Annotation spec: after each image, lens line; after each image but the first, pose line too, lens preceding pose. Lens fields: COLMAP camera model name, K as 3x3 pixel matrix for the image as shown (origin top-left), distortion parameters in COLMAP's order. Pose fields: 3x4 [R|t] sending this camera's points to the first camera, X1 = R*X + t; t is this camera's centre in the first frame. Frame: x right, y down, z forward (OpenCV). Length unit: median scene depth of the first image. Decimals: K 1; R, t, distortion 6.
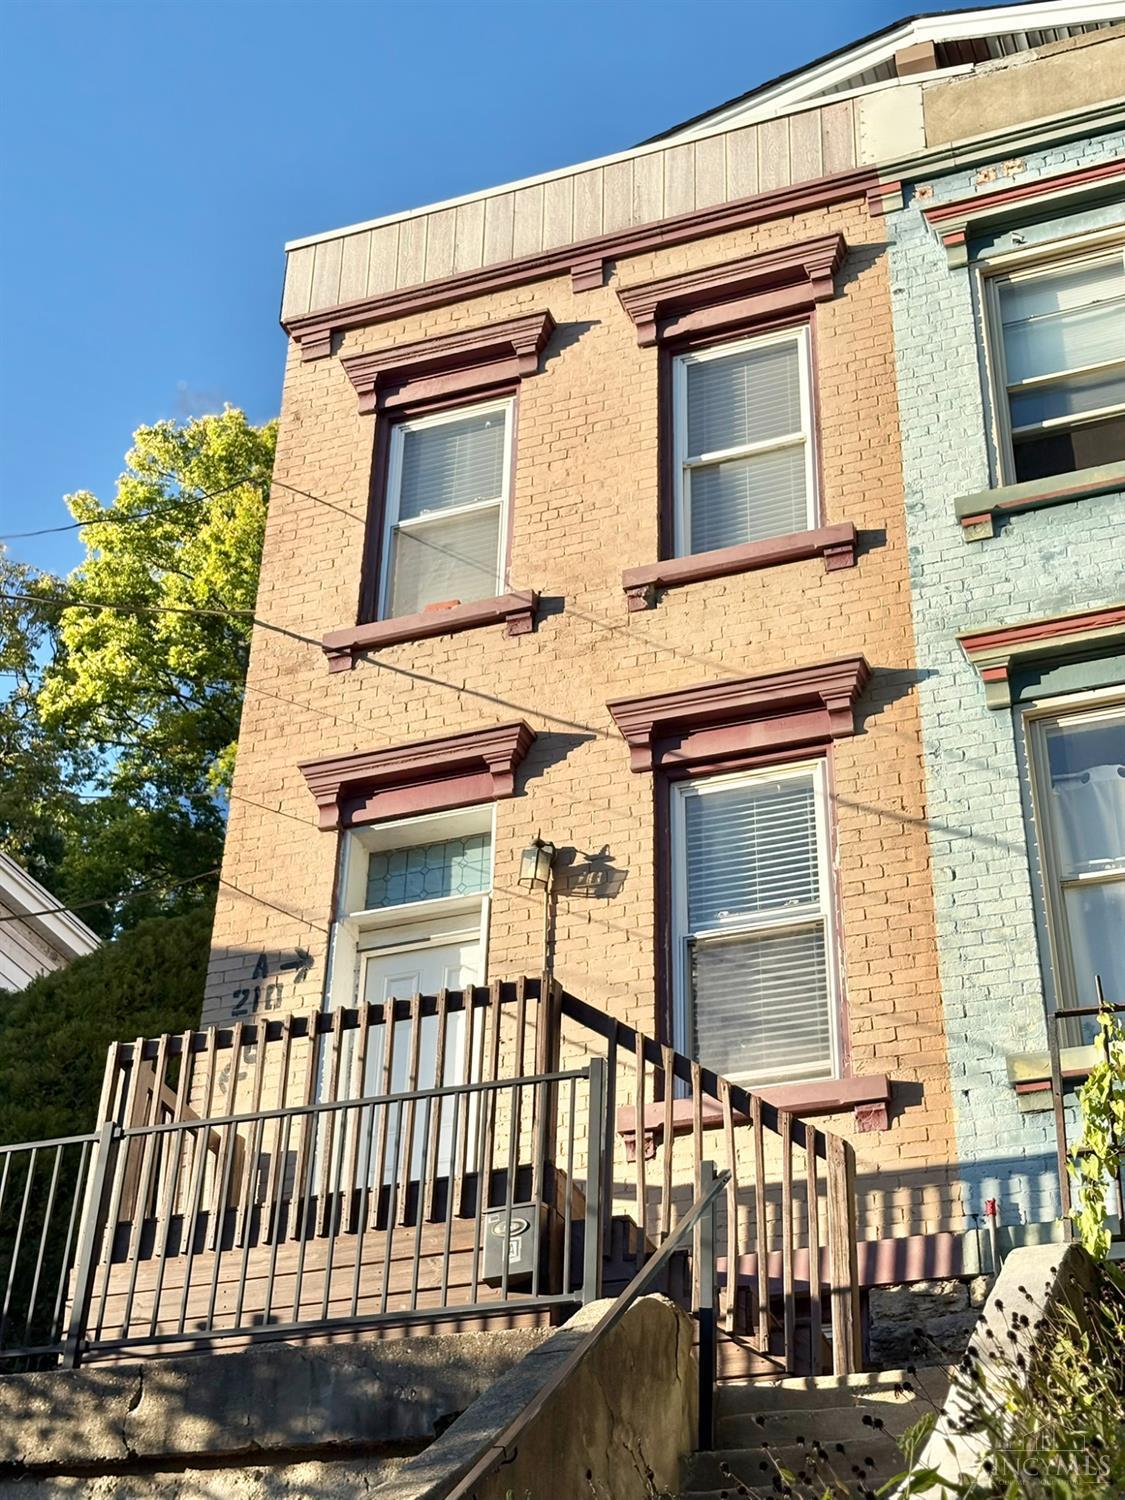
lens RADIAL K [[2247.4, 0, 562.3], [0, 2247.4, 758.0], [0, 0, 1]] dist [0.053659, 0.000000]
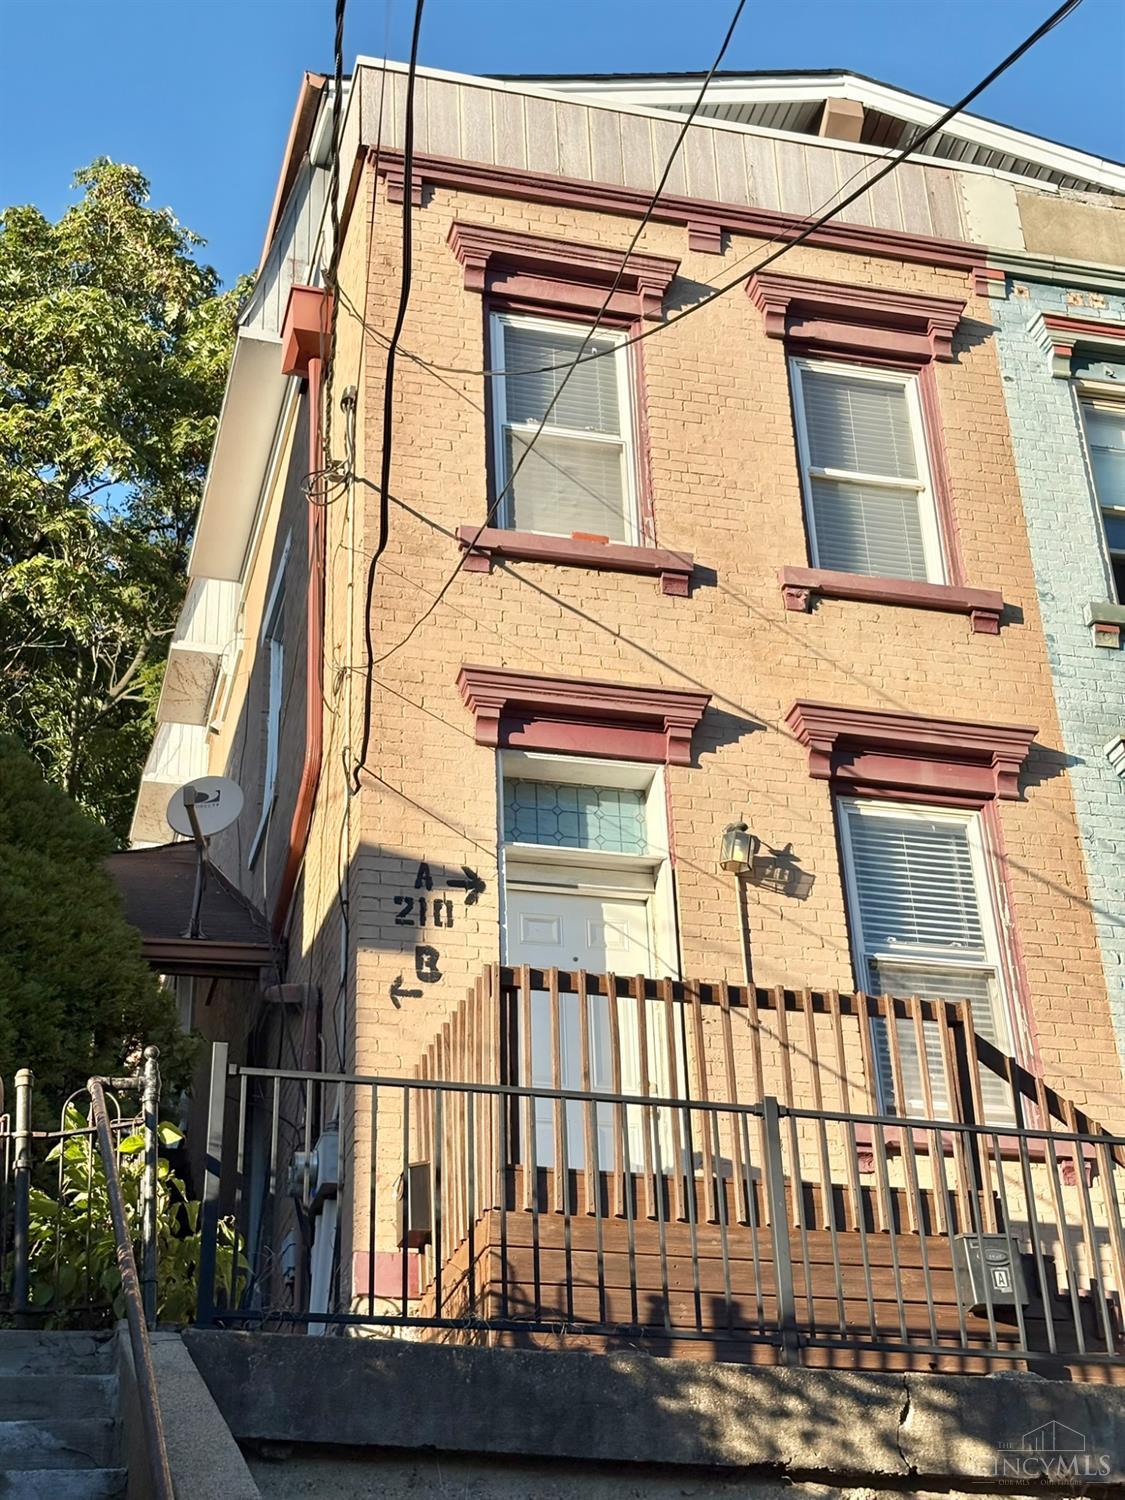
lens RADIAL K [[2247.4, 0, 559.2], [0, 2247.4, 756.7], [0, 0, 1]] dist [0.053659, 0.000000]
pose [[0.816328, 0.245619, 0.522762, -0.581435], [-0.273691, 0.961509, -0.024376, 0.052649], [-0.508627, -0.123176, 0.852130, 0.193520]]
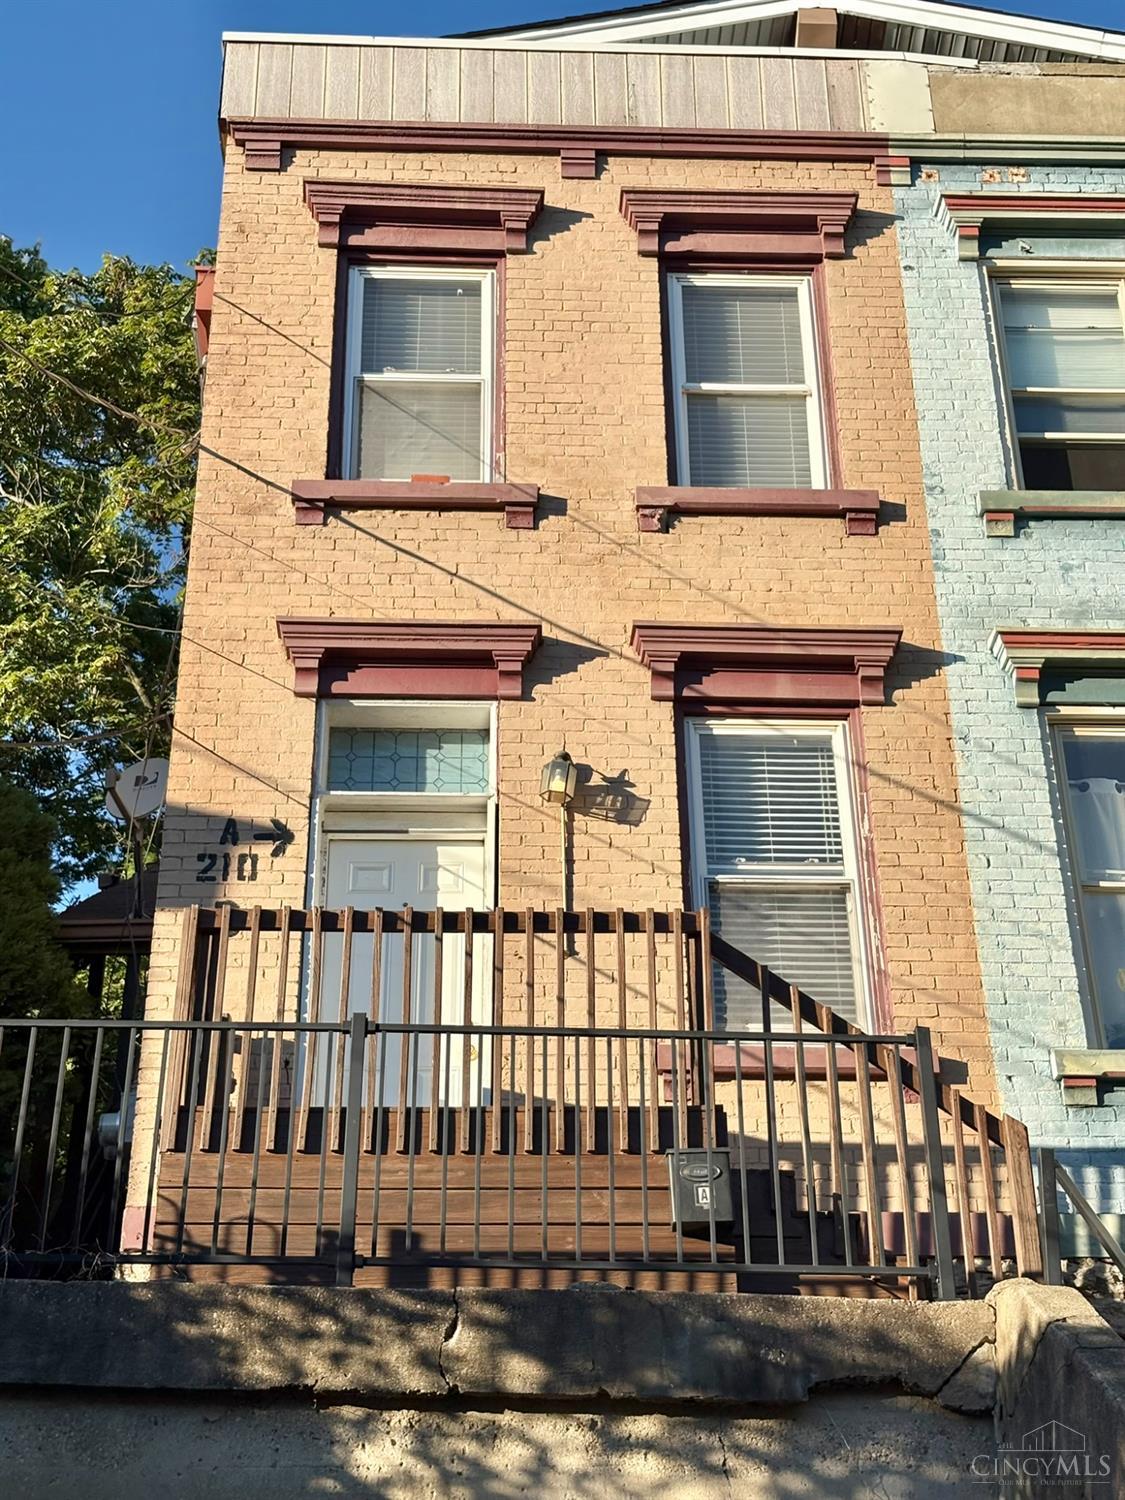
lens RADIAL K [[2247.4, 0, 568.3], [0, 2247.4, 752.2], [0, 0, 1]] dist [0.053659, 0.000000]
pose [[0.919747, 0.171354, 0.353133, -0.336124], [-0.188998, 0.981850, 0.015820, 0.020142], [-0.344013, -0.081292, 0.935439, 0.098001]]
